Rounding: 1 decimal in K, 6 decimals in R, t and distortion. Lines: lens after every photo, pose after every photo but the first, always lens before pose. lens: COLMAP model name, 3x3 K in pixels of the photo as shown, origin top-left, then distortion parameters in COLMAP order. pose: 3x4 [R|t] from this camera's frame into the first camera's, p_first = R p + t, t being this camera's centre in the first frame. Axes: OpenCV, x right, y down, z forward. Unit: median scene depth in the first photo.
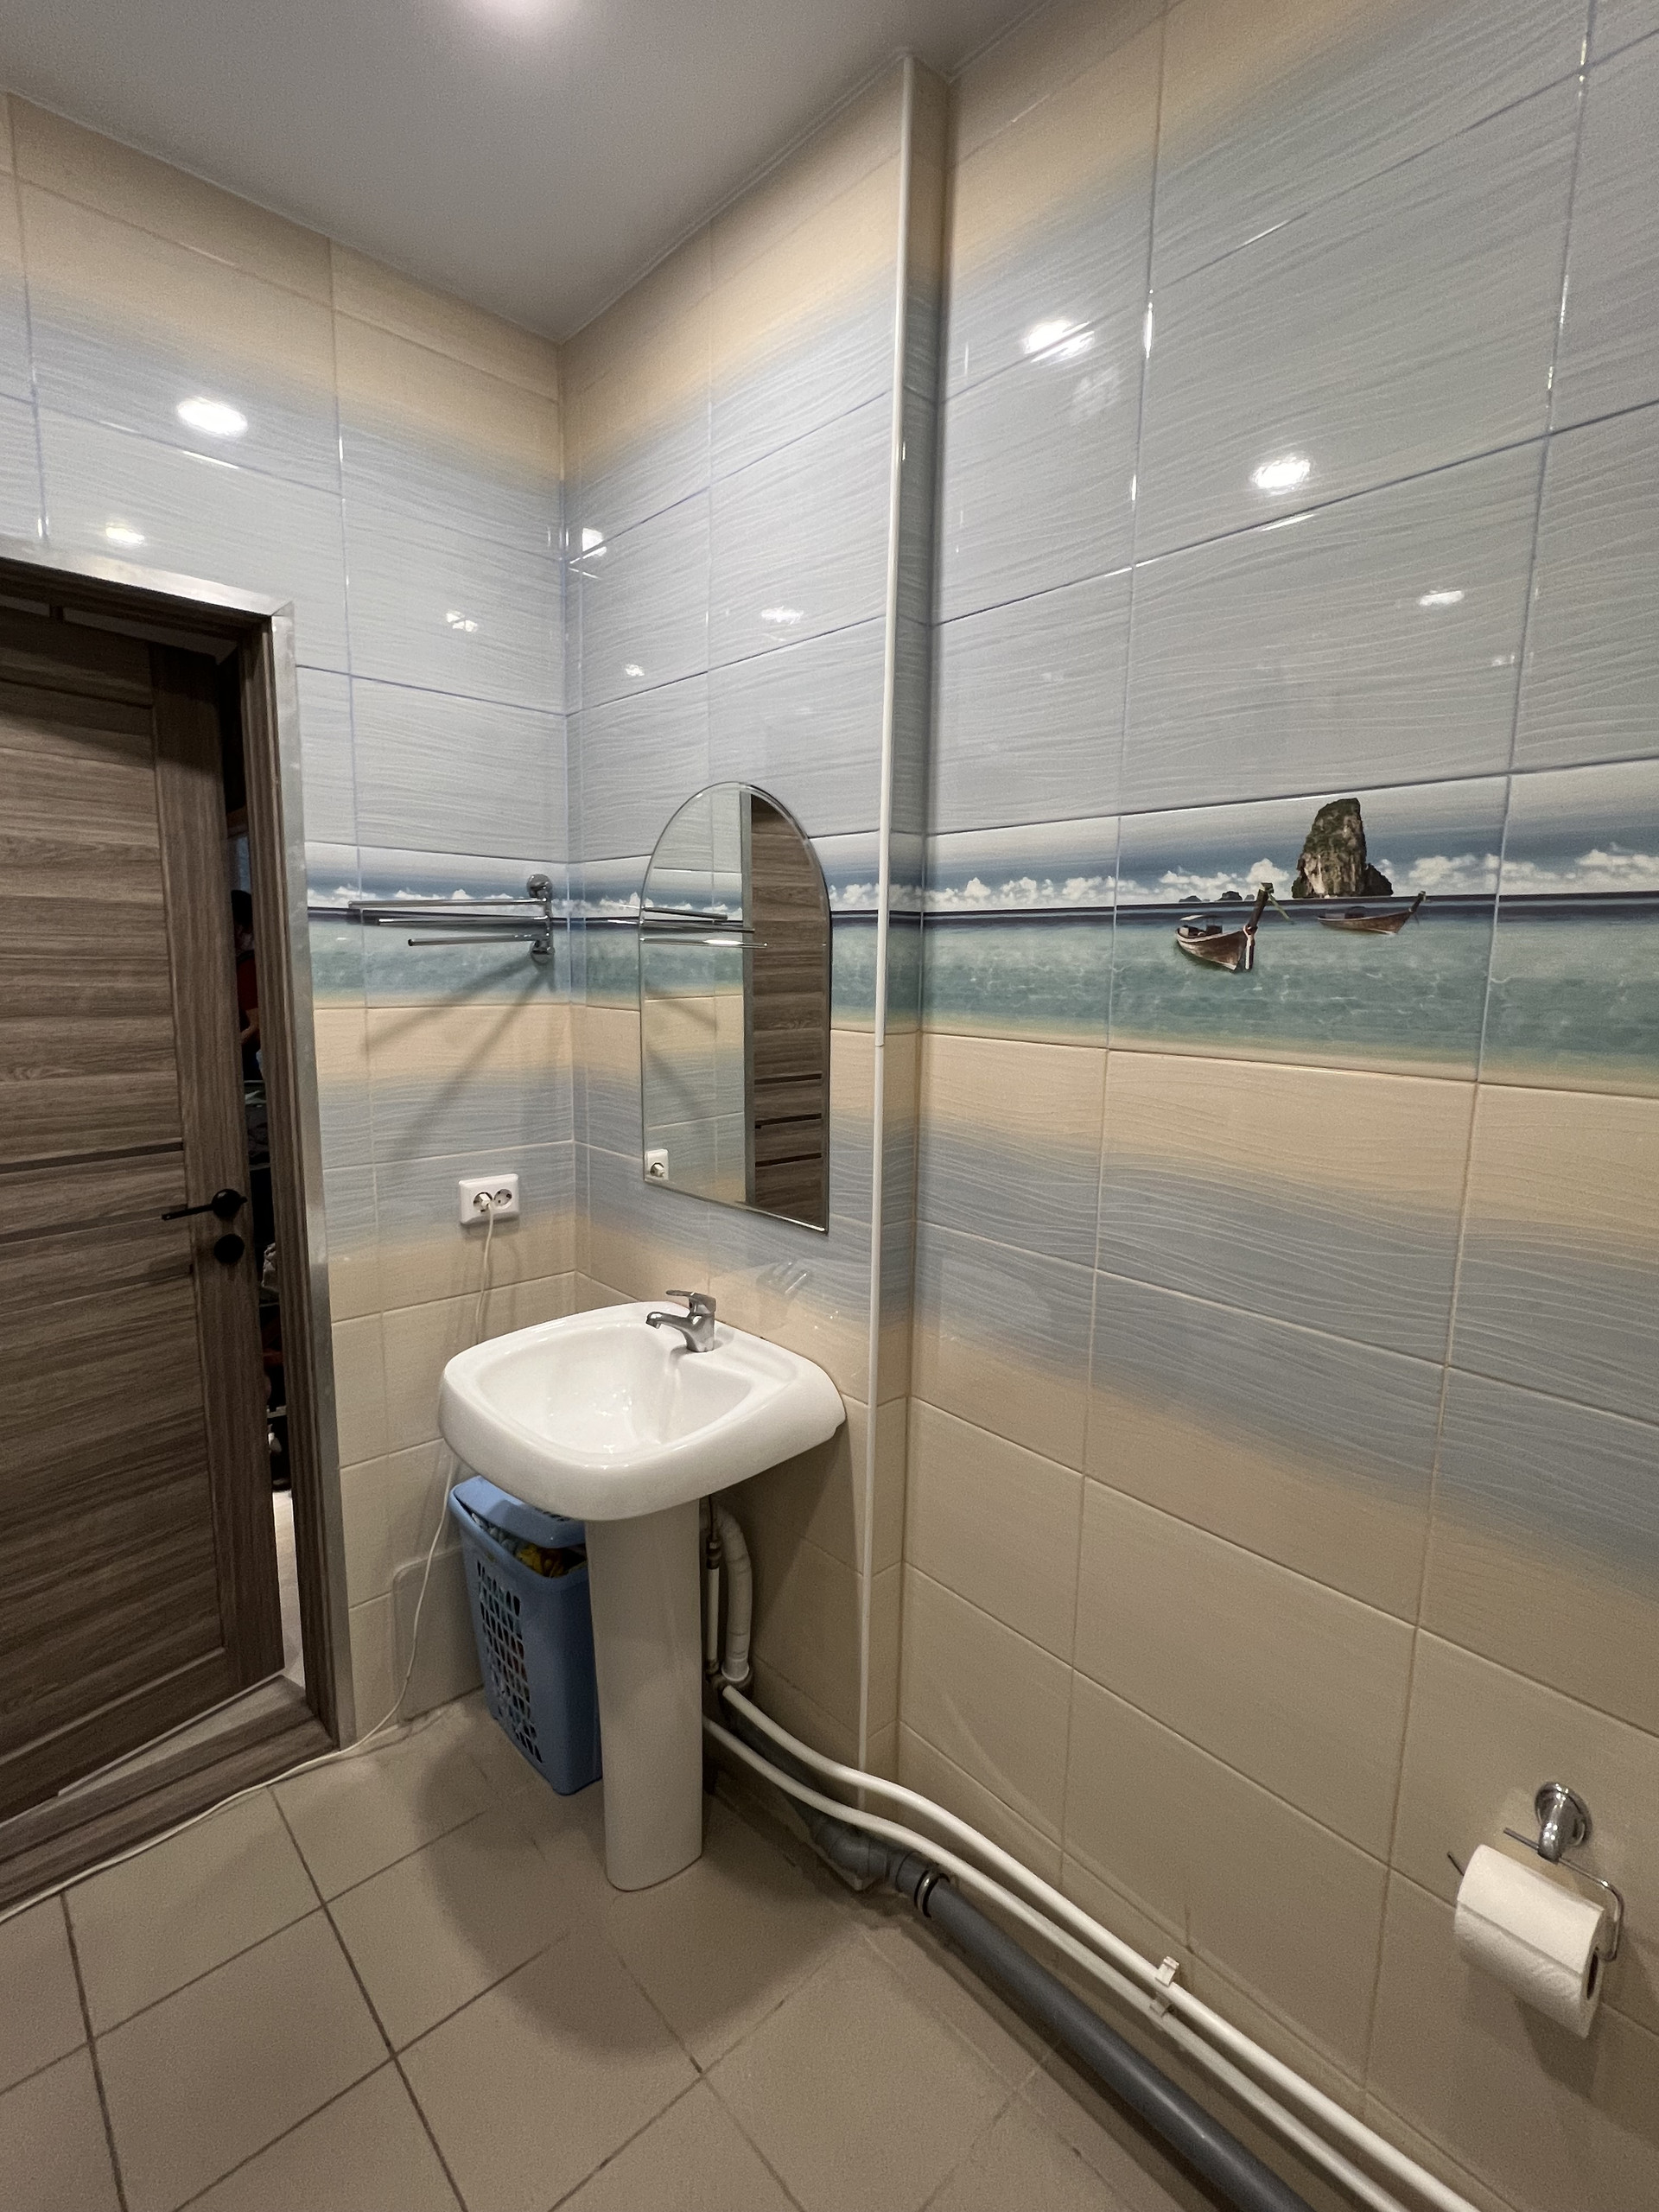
lens RADIAL K [[972.2, 0, 827.8], [0, 972.2, 1109.3], [0, 0, 1]] dist [-0.017032, 0.000034]
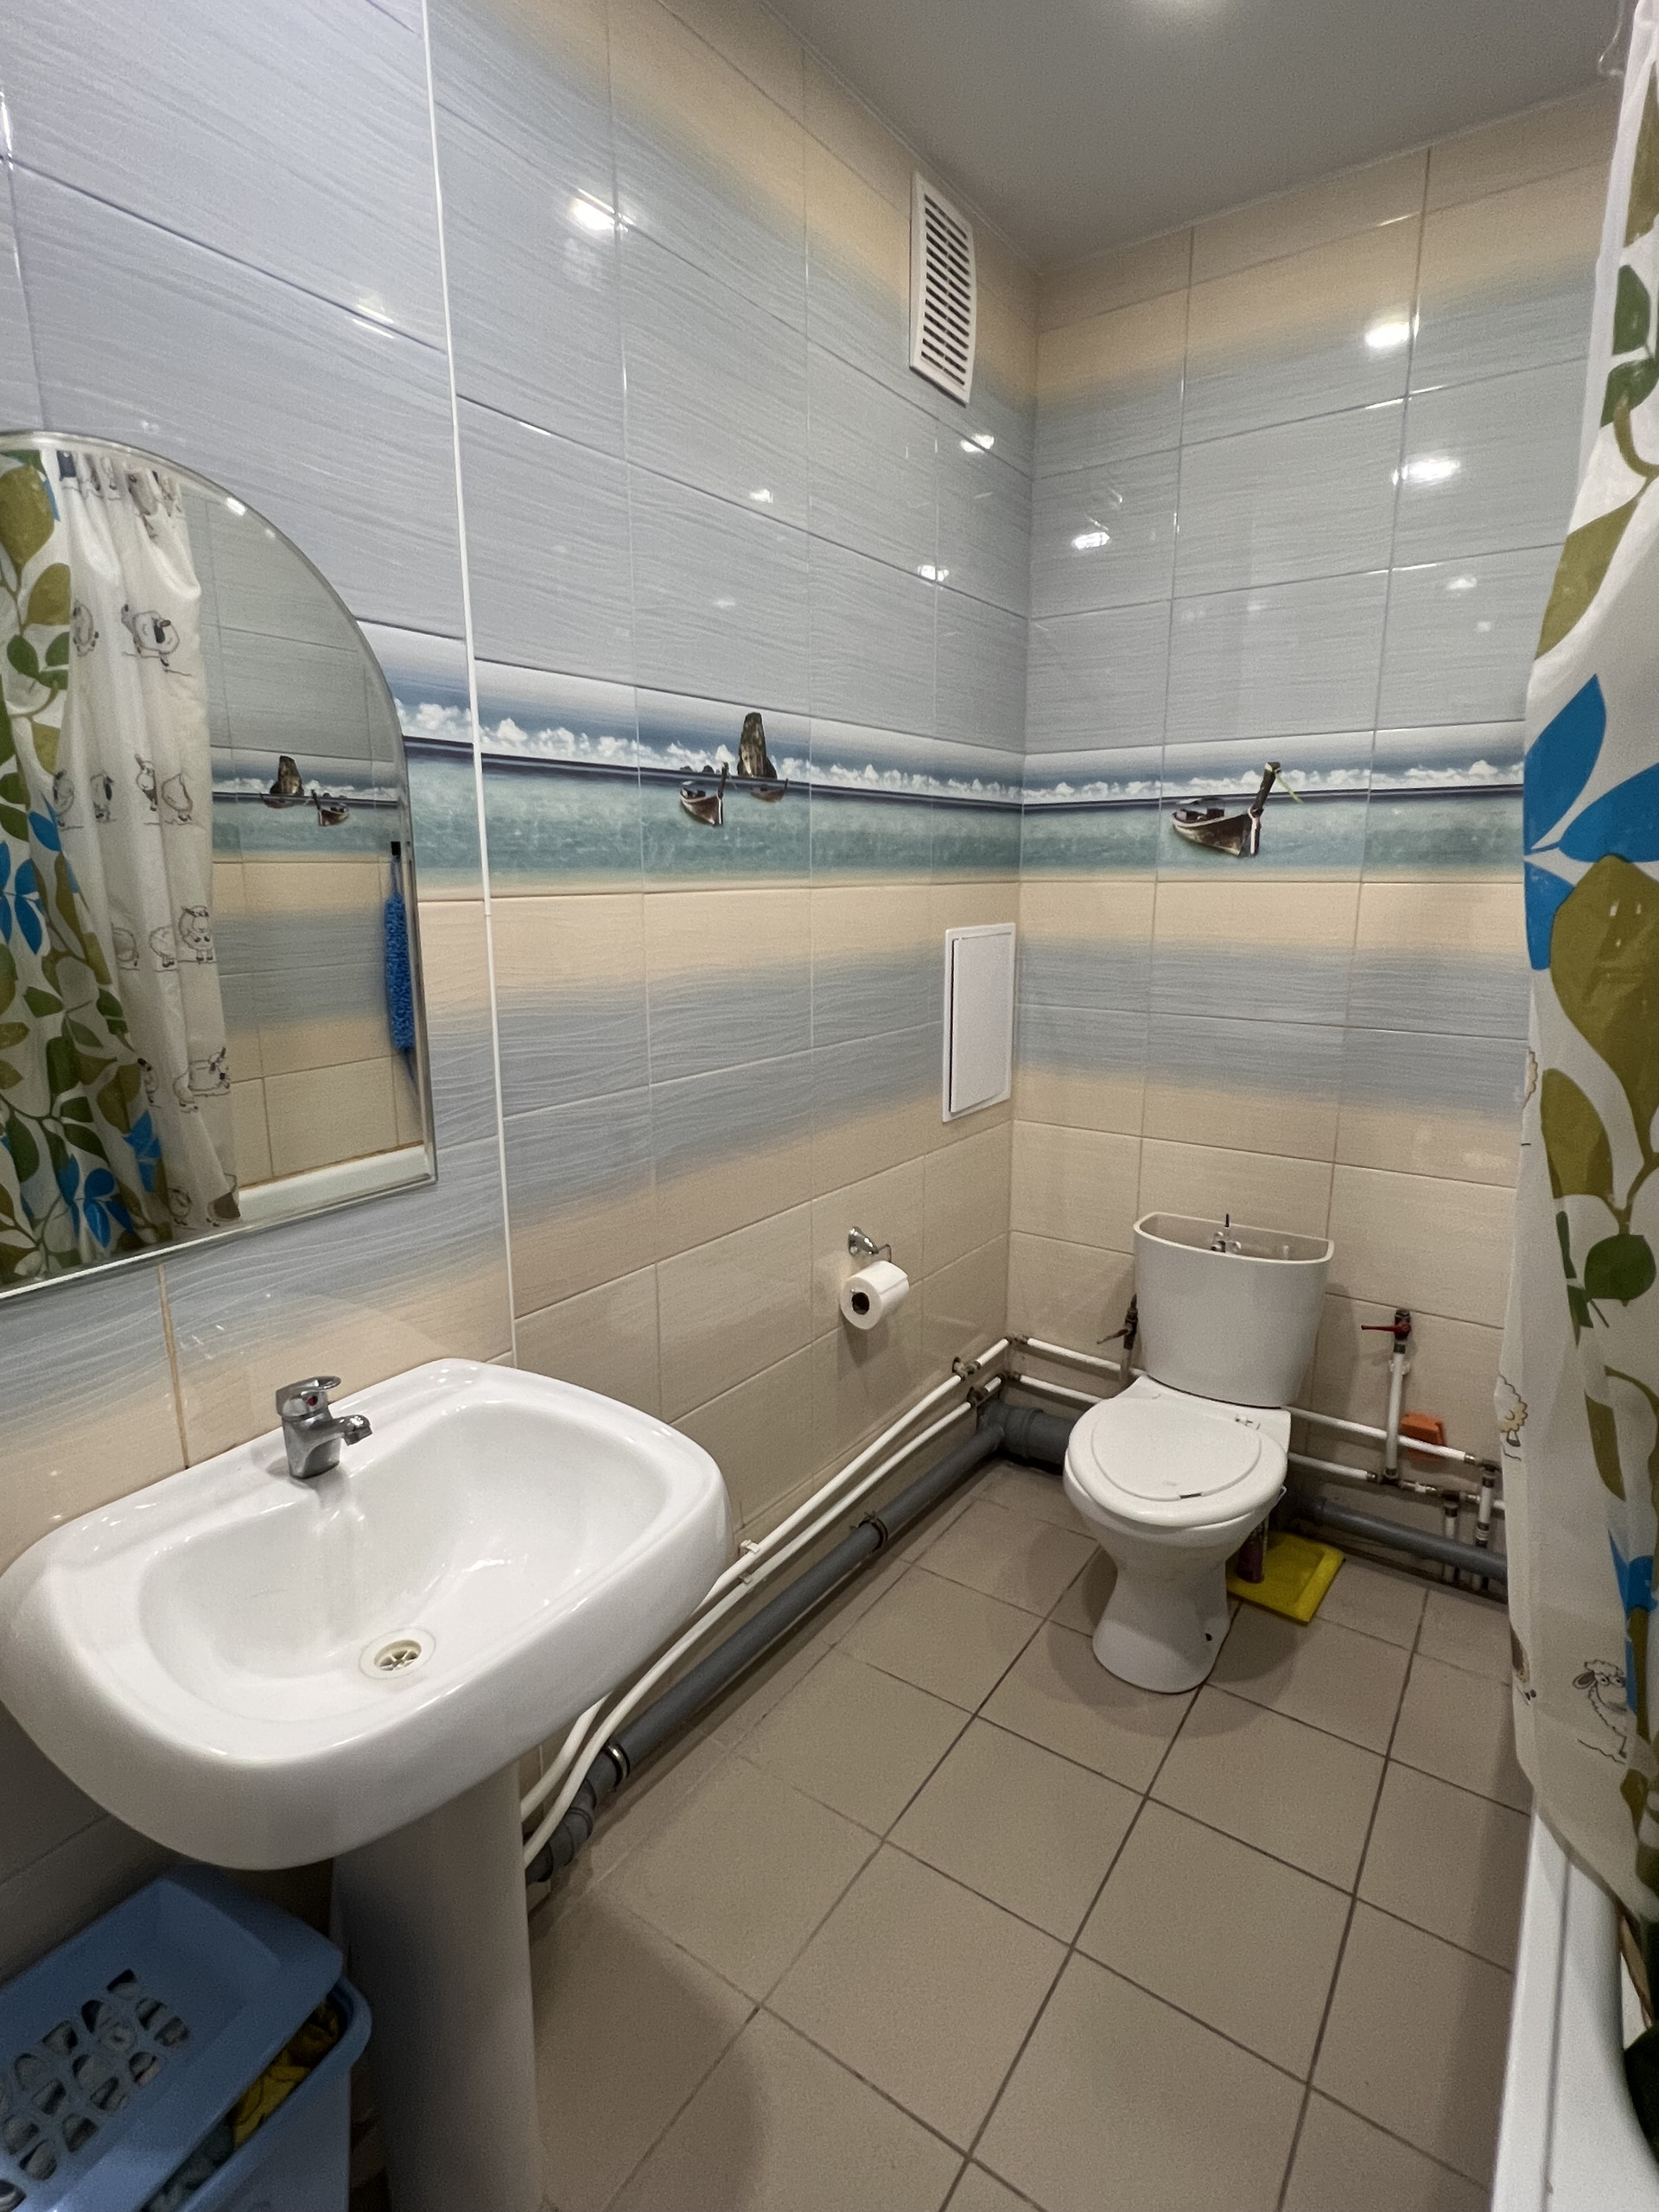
lens RADIAL K [[1100.1, 0, 828.6], [0, 1100.1, 1102.3], [0, 0, 1]] dist [-0.002911, 0.000217]
pose [[-0.203393, -0.234106, 0.950697, -1.155732], [0.133336, 0.955325, 0.263772, -0.151515], [-0.969976, 0.180412, -0.163092, 1.127022]]
